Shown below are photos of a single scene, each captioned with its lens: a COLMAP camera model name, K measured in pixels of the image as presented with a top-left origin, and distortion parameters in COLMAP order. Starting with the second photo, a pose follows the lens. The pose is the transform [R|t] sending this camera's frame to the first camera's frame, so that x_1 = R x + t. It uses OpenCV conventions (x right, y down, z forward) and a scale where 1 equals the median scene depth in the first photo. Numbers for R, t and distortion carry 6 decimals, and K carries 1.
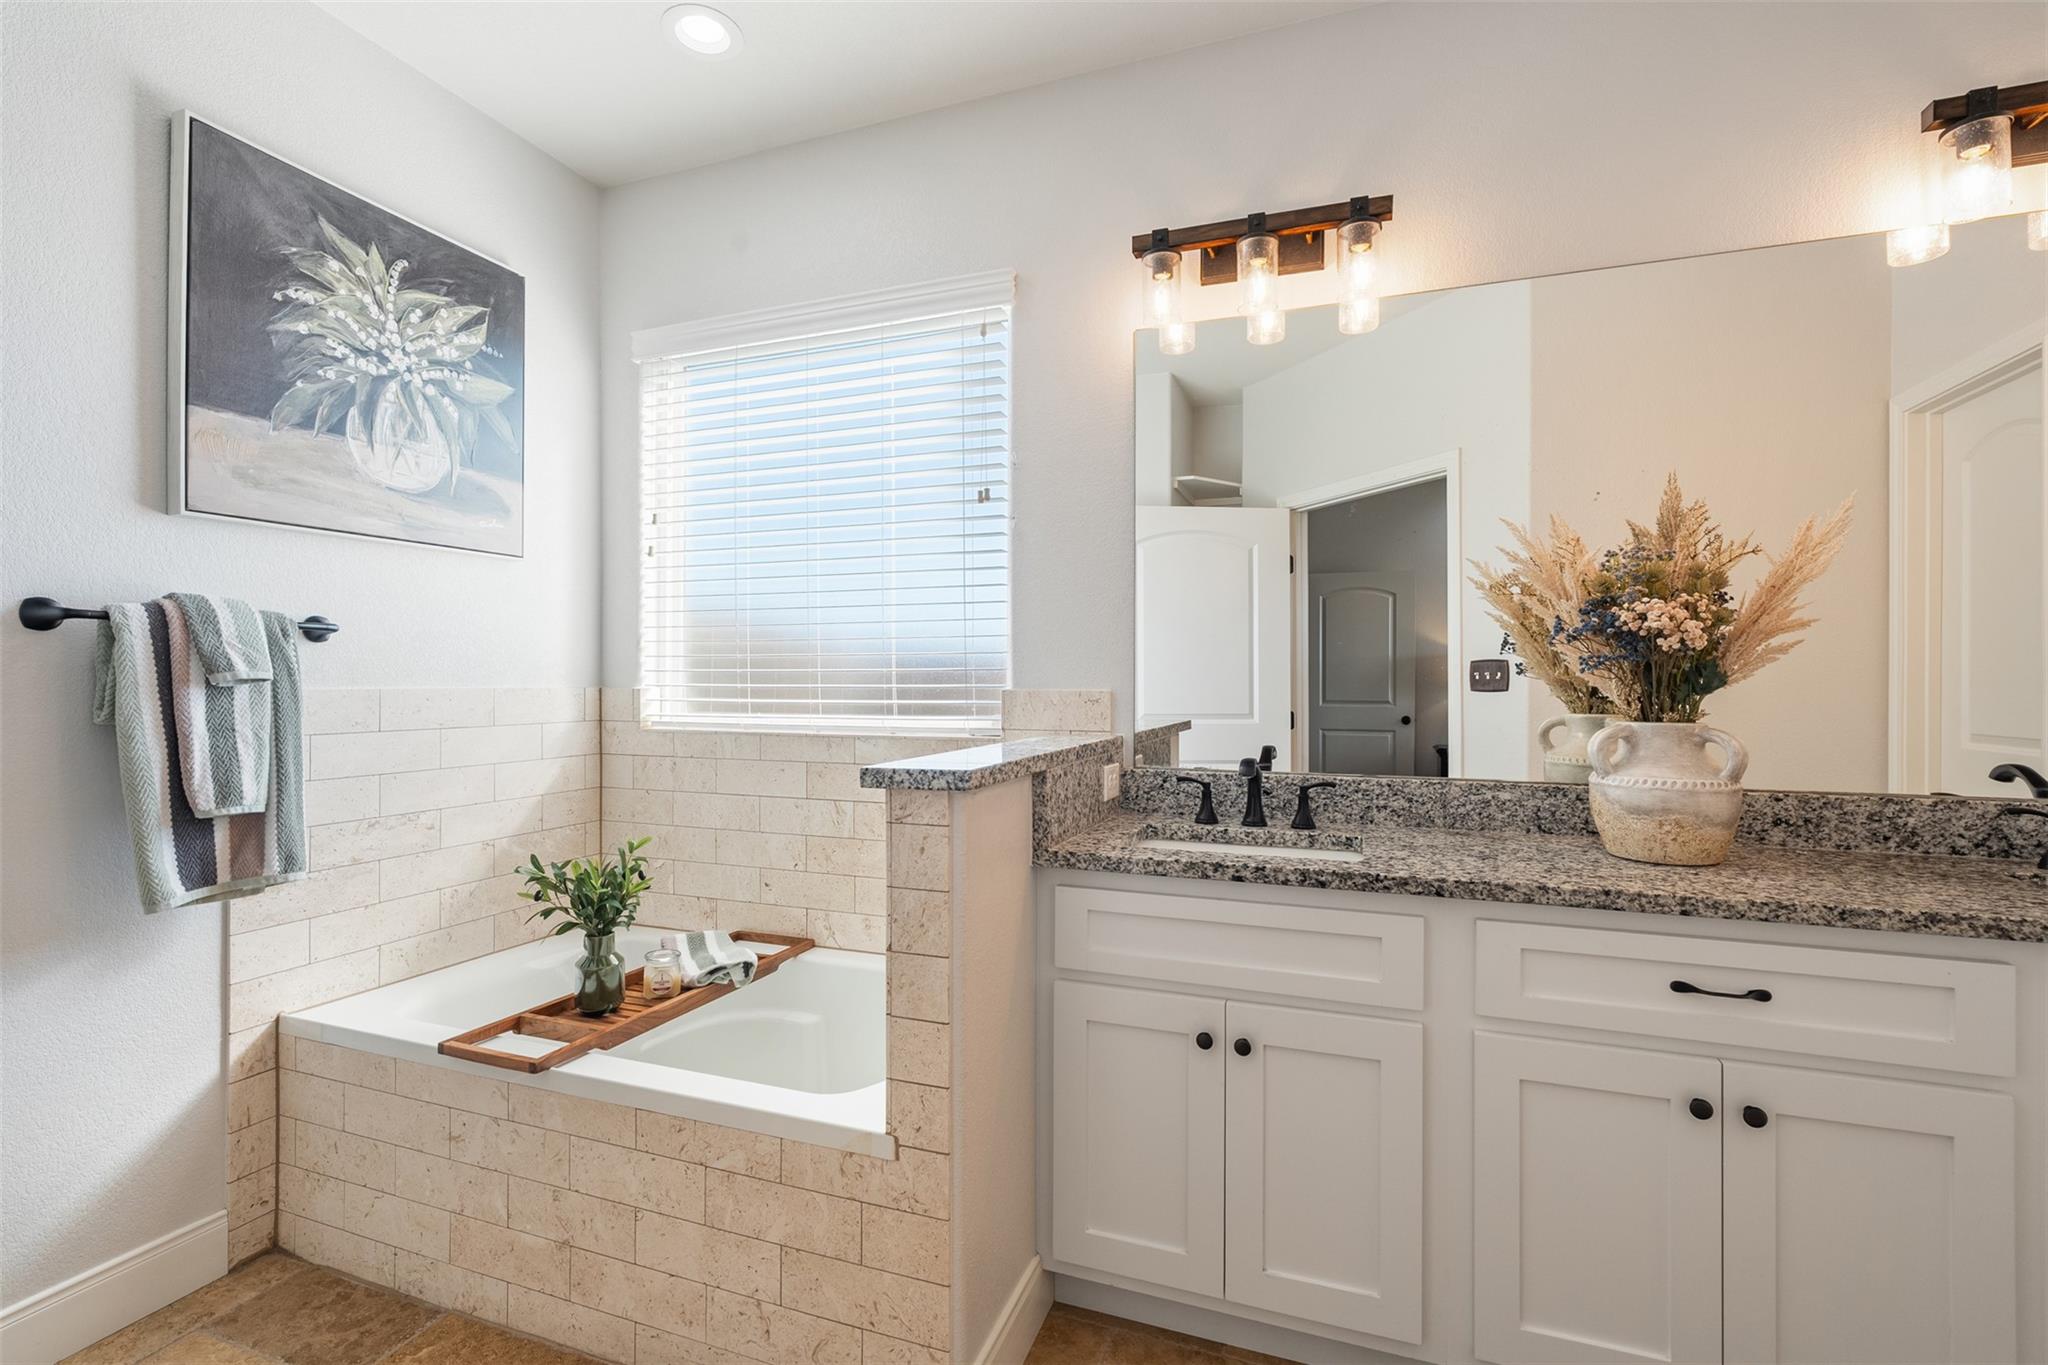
lens RADIAL K [[919.7, 0, 1017.0], [0, 919.7, 678.7], [0, 0, 1]] dist [-0.004659, 0.001352]
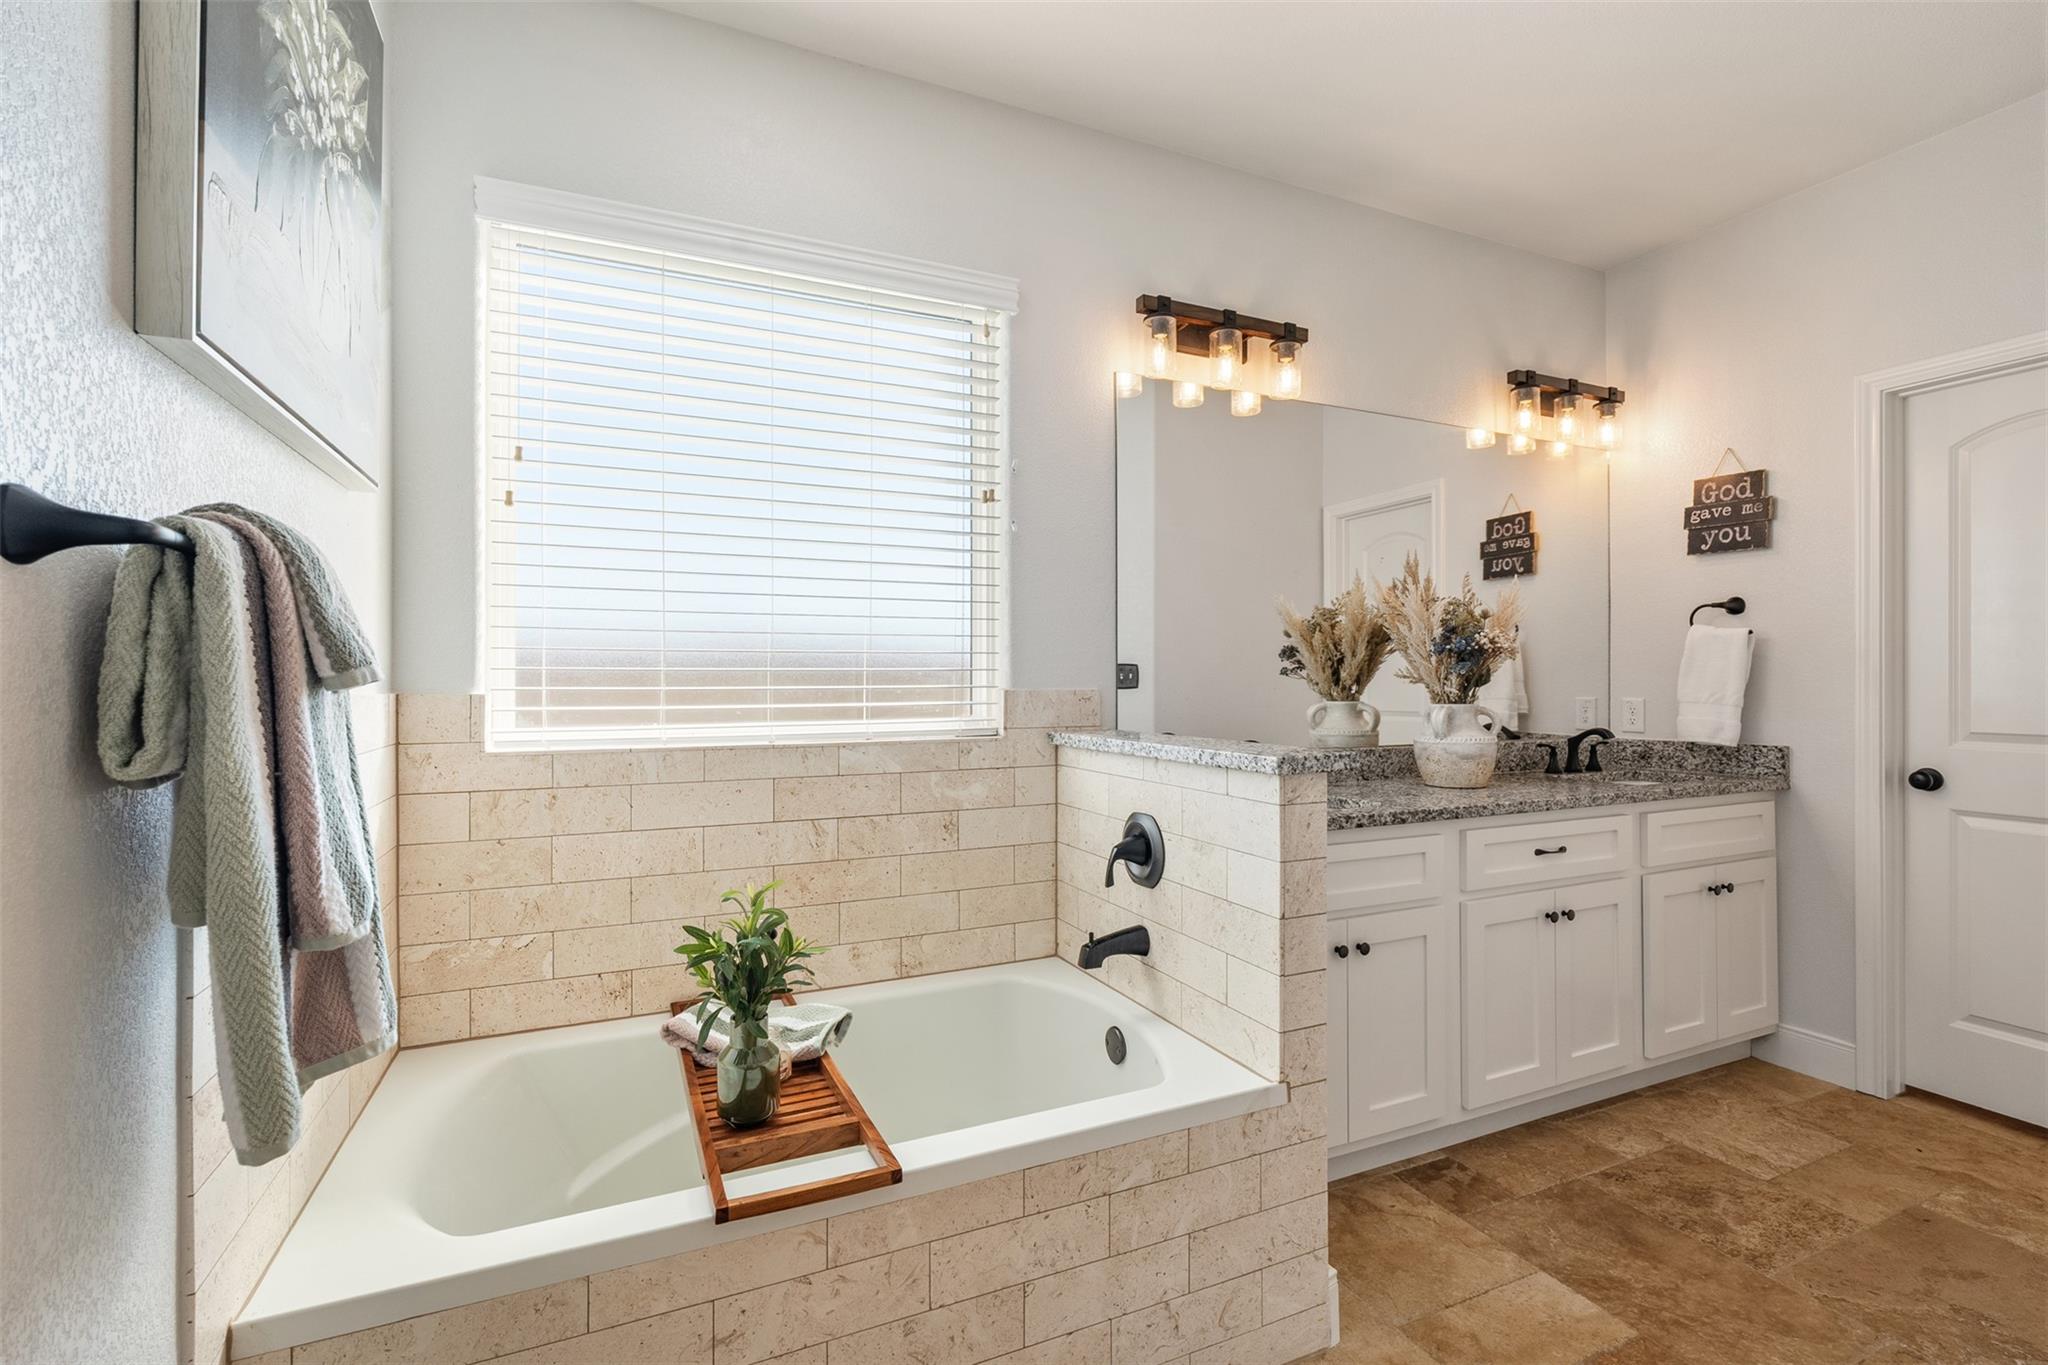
lens RADIAL K [[919.7, 0, 1024.3], [0, 919.7, 679.0], [0, 0, 1]] dist [-0.004659, 0.001352]
pose [[0.707044, -0.001250, 0.707168, -0.874908], [0.002621, 0.999996, -0.000853, 0.001280], [-0.707164, 0.002456, 0.707045, 0.321915]]
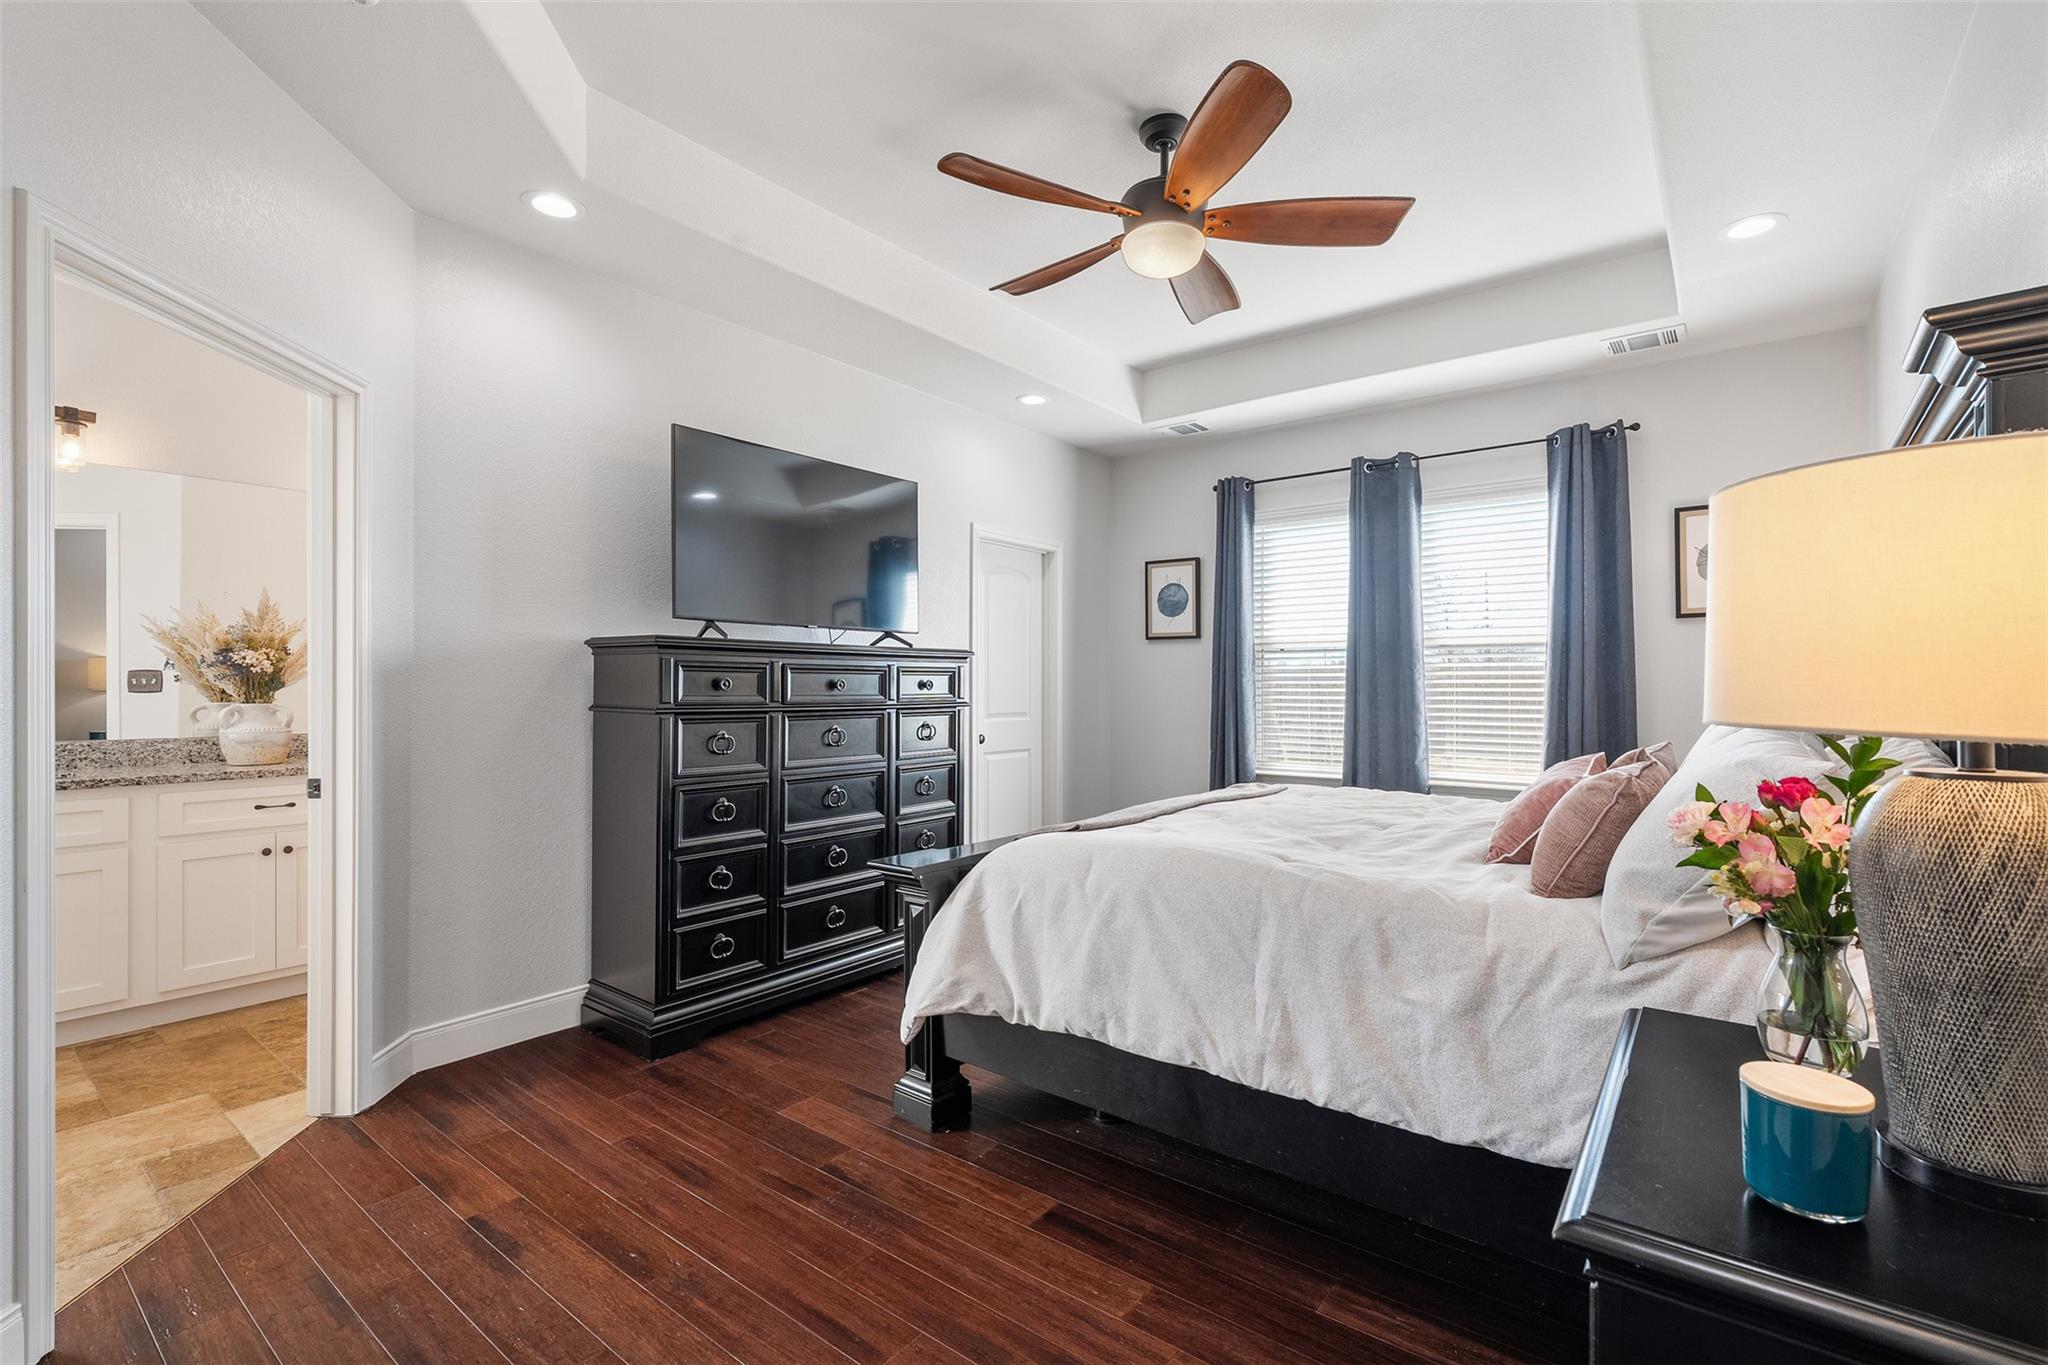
lens RADIAL K [[919.7, 0, 1039.3], [0, 919.7, 679.3], [0, 0, 1]] dist [-0.004659, 0.001352]
pose [[0.293174, 0.002621, 0.956055, -0.753471], [-0.001198, 0.999996, -0.002374, -0.008082], [-0.956058, -0.000450, 0.293176, -1.274343]]
